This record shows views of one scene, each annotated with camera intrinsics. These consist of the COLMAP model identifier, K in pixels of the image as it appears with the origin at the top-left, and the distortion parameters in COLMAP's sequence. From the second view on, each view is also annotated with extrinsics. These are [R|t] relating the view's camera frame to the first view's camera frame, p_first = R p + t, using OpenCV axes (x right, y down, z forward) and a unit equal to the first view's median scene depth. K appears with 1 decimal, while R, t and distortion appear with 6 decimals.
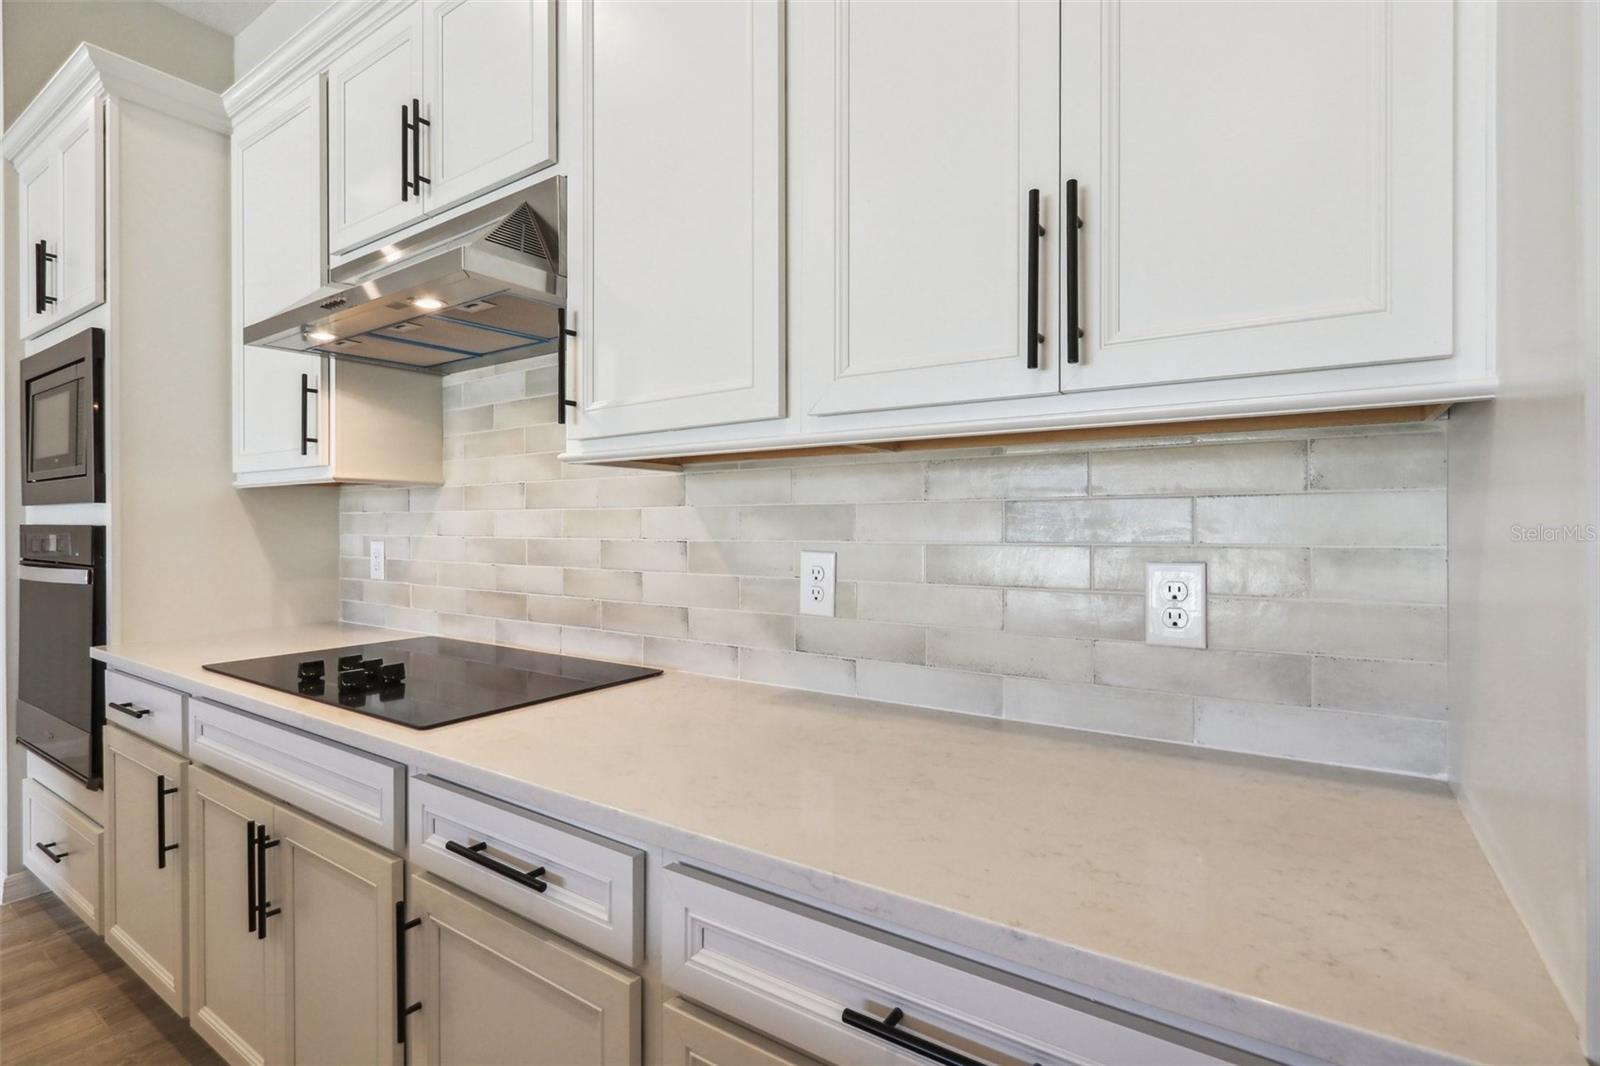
lens RADIAL K [[768.6, 0, 788.1], [0, 768.6, 539.2], [0, 0, 1]] dist [0.011496, 0.000215]
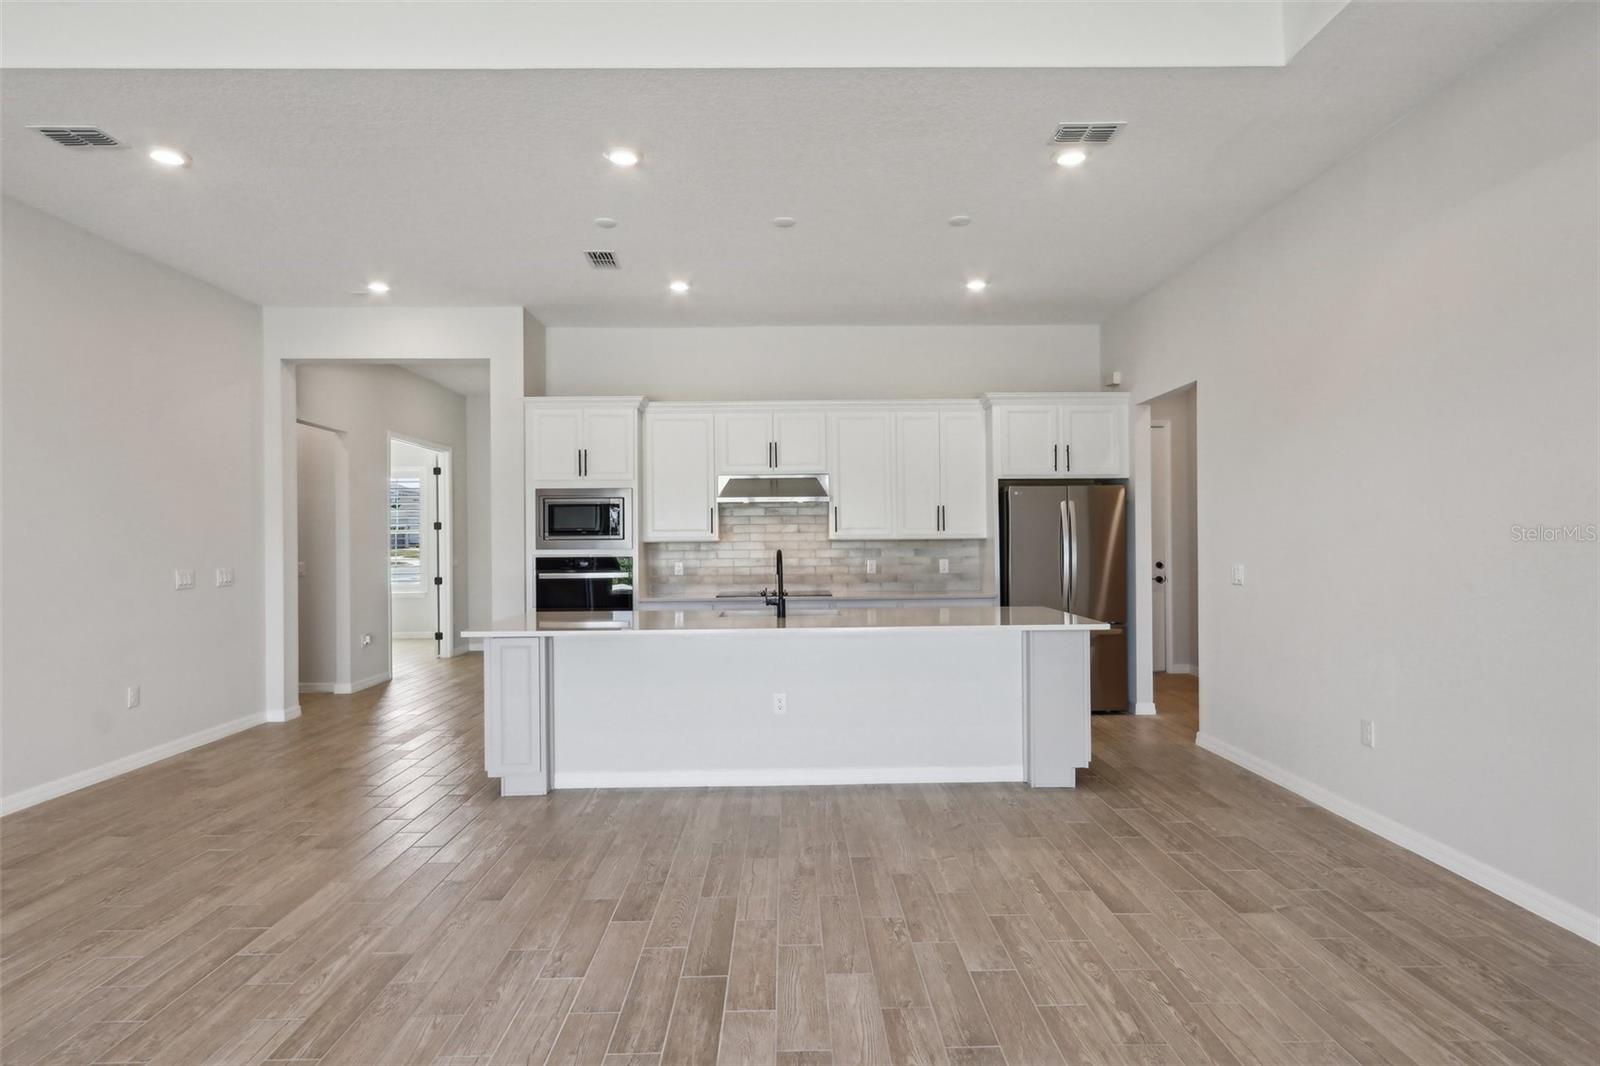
lens RADIAL K [[891.5, 0, 816.3], [0, 891.5, 535.6], [0, 0, 1]] dist [-0.004584, 0.000665]
pose [[0.805311, -0.001774, 0.592850, -2.647006], [0.021184, 0.999443, -0.025785, 0.004088], [-0.592475, 0.033324, 0.804900, -2.391756]]
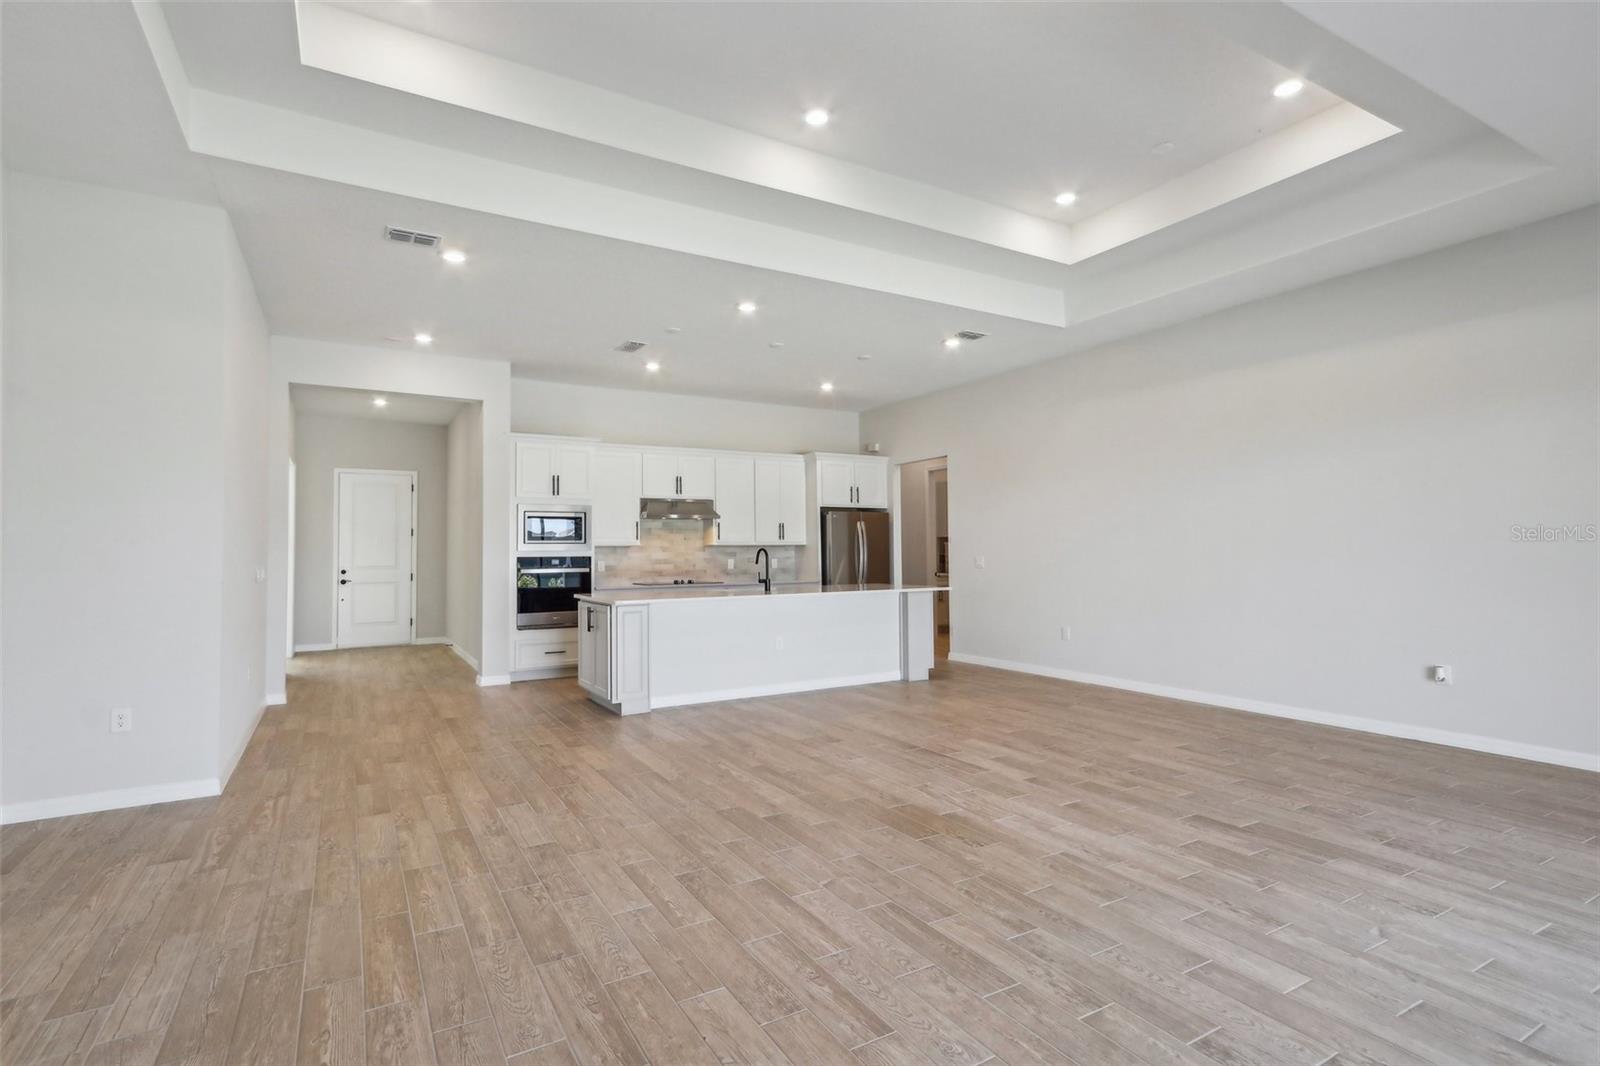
lens RADIAL K [[768.6, 0, 799.2], [0, 768.6, 536.6], [0, 0, 1]] dist [0.011496, 0.000215]
pose [[0.416614, 0.017981, 0.908906, -4.555351], [0.029743, 0.999000, -0.033396, 0.049451], [-0.908597, 0.040947, 0.415663, -1.802989]]
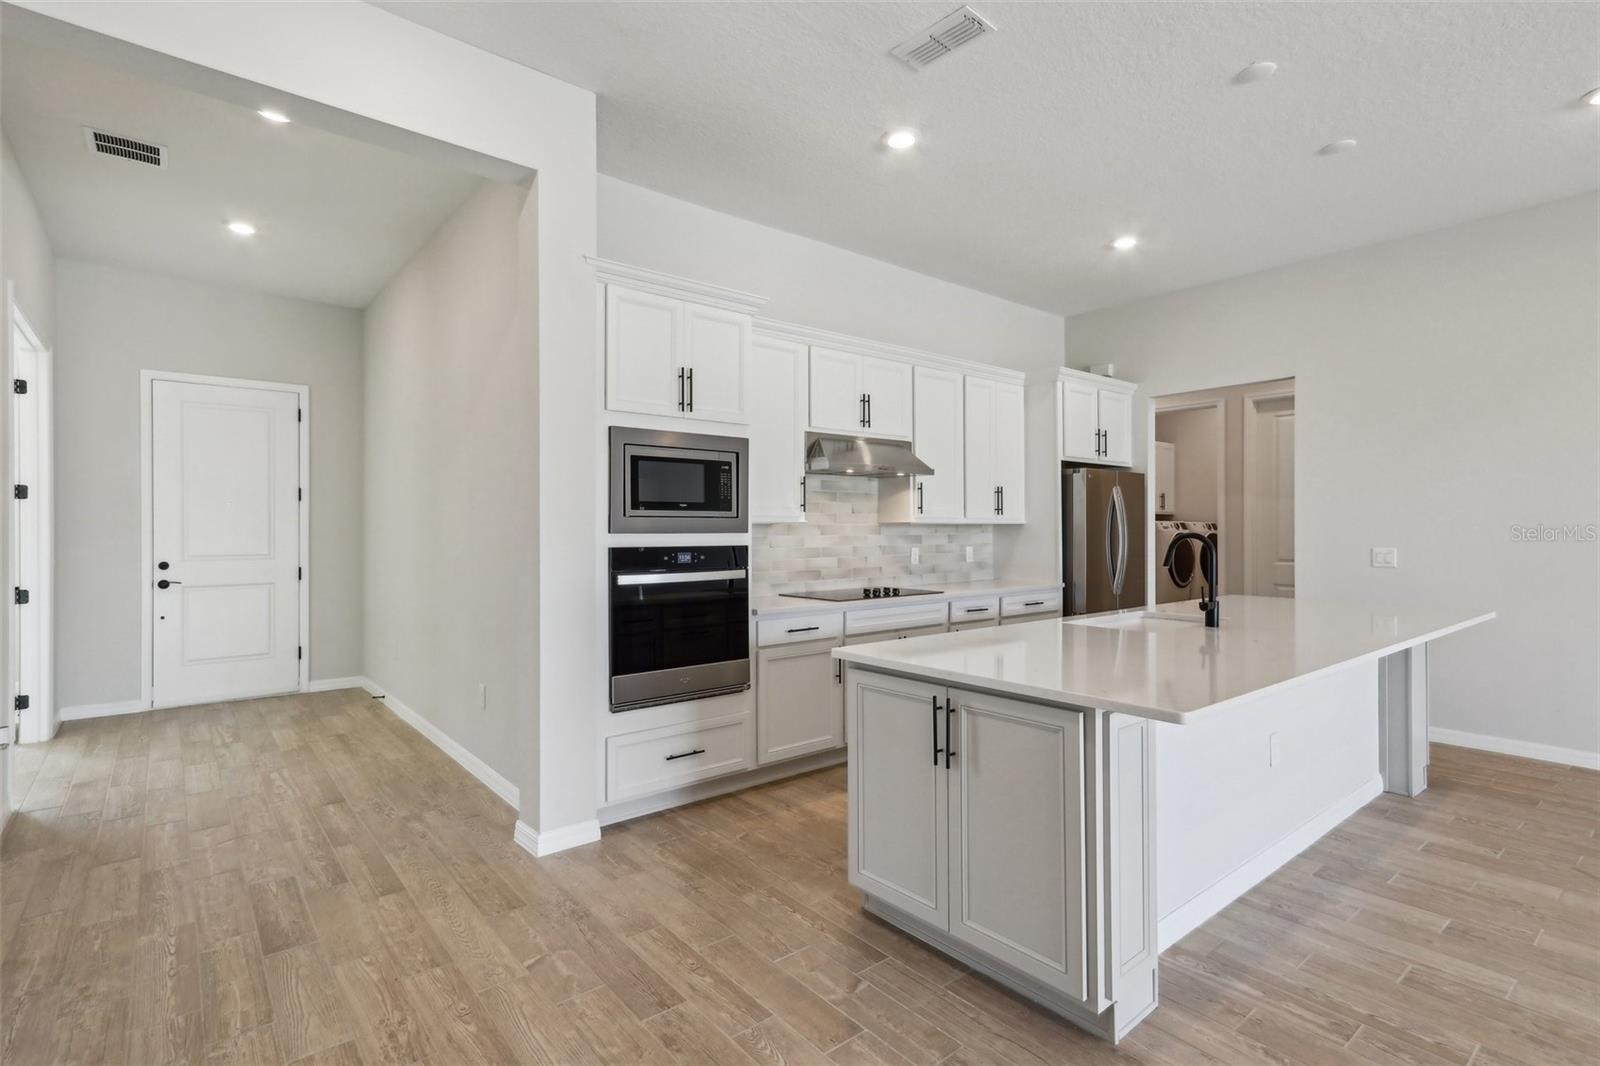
lens RADIAL K [[768.6, 0, 796.5], [0, 768.6, 533.7], [0, 0, 1]] dist [0.011496, 0.000215]
pose [[0.269888, -0.004595, 0.962881, -3.015437], [0.023132, 0.999731, -0.001713, -0.045674], [-0.962614, 0.022736, 0.269922, 0.442149]]
